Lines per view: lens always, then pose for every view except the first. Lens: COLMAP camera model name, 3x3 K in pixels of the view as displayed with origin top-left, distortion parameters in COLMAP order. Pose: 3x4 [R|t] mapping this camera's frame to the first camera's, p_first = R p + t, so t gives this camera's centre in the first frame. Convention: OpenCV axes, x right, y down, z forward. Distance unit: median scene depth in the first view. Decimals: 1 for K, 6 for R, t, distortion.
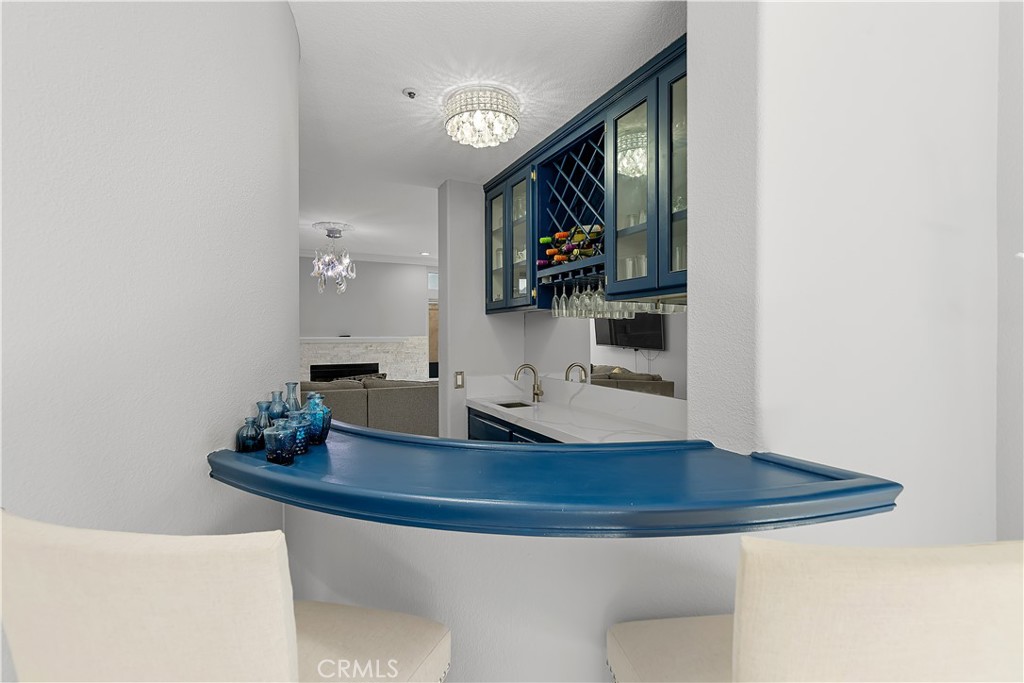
lens RADIAL K [[463.7, 0, 508.0], [0, 463.7, 337.9], [0, 0, 1]] dist [0.008239, 0.001852]
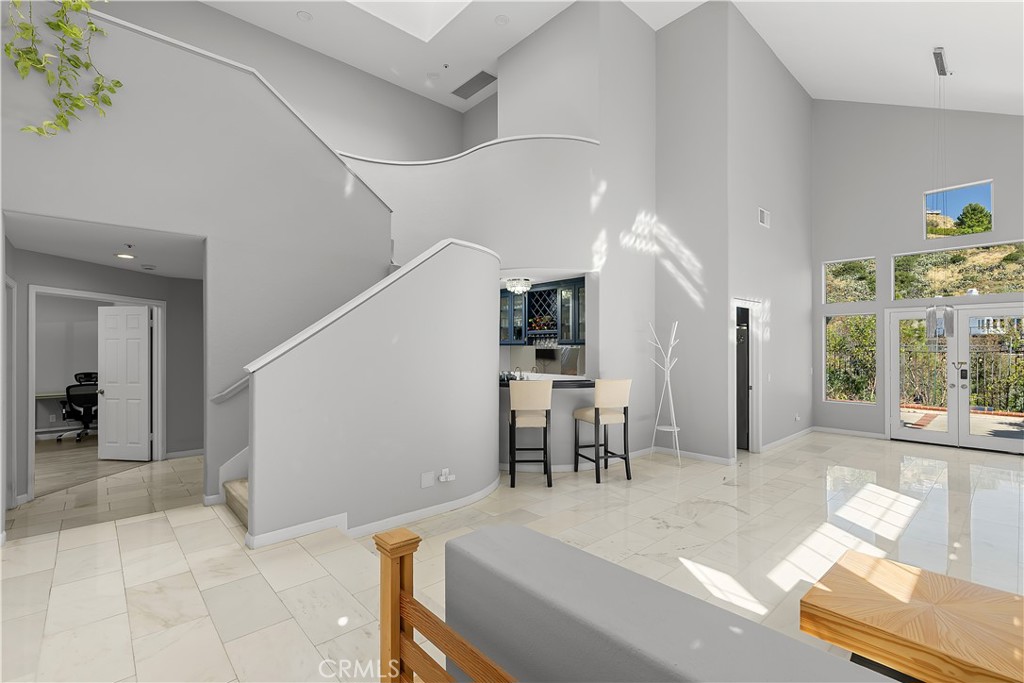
lens RADIAL K [[463.7, 0, 510.0], [0, 463.7, 342.2], [0, 0, 1]] dist [0.008239, 0.001852]
pose [[0.960731, 0.000418, 0.277481, -0.820119], [0.002539, 0.999944, -0.010299, -0.057282], [-0.277469, 0.010599, 0.960676, -1.632155]]
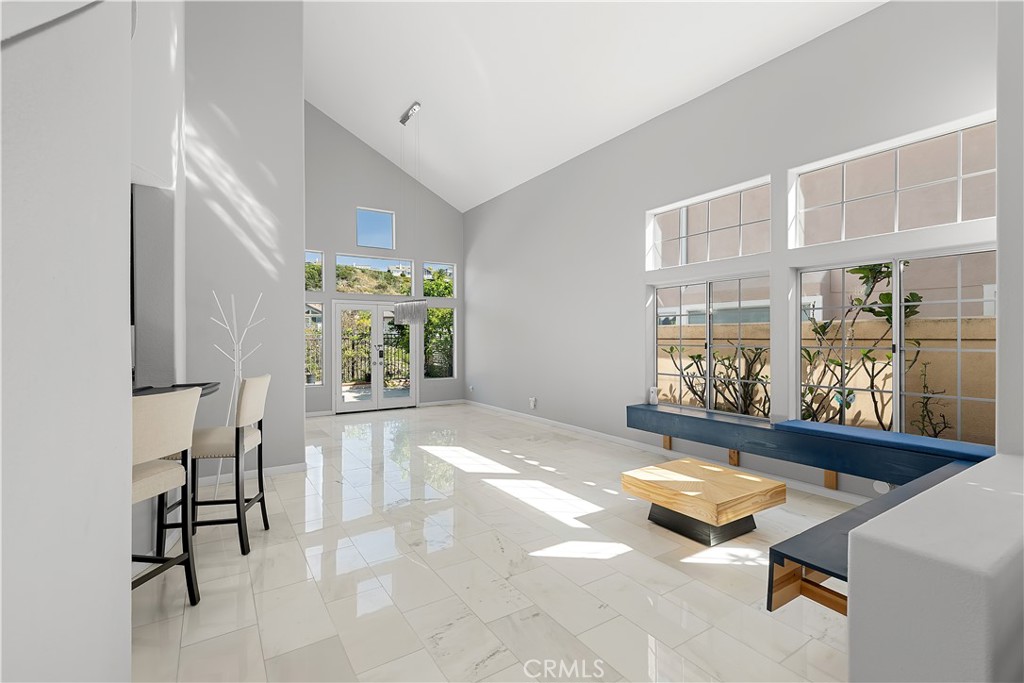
lens RADIAL K [[463.7, 0, 505.7], [0, 463.7, 339.3], [0, 0, 1]] dist [0.008239, 0.001852]
pose [[-0.117403, -0.004227, 0.993075, -1.174062], [0.006650, 0.999965, 0.005042, -0.016365], [-0.993062, 0.007195, -0.117371, -0.267036]]
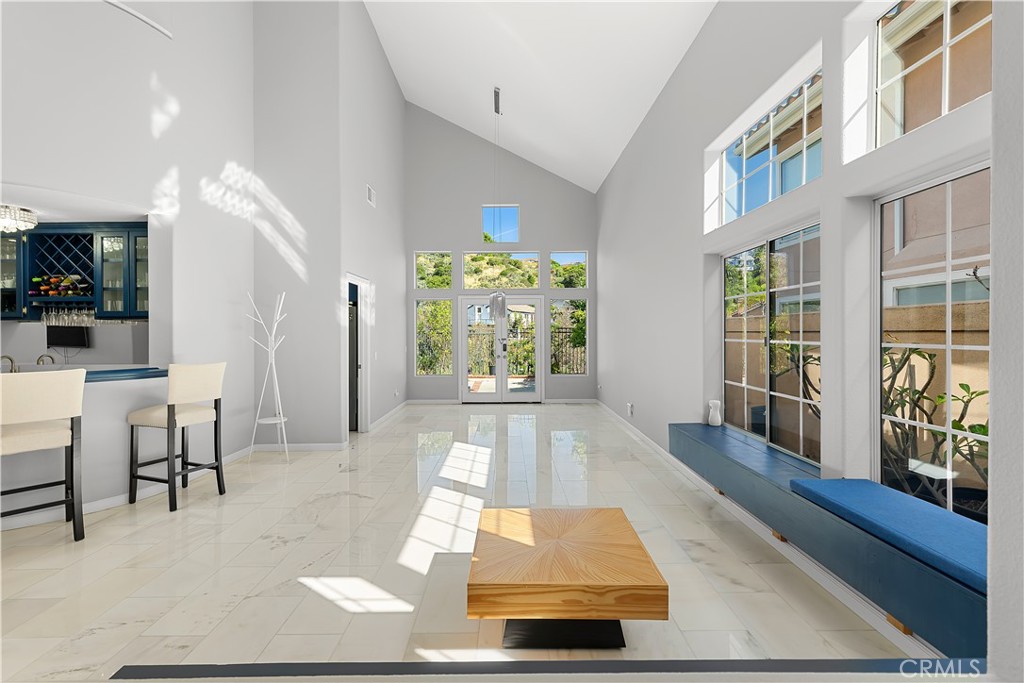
lens RADIAL K [[463.7, 0, 508.2], [0, 463.7, 331.7], [0, 0, 1]] dist [0.008239, 0.001852]
pose [[0.442122, -0.000592, 0.896955, -0.720212], [0.008385, 0.999959, -0.003473, -0.000314], [-0.896916, 0.009057, 0.442108, -1.350431]]
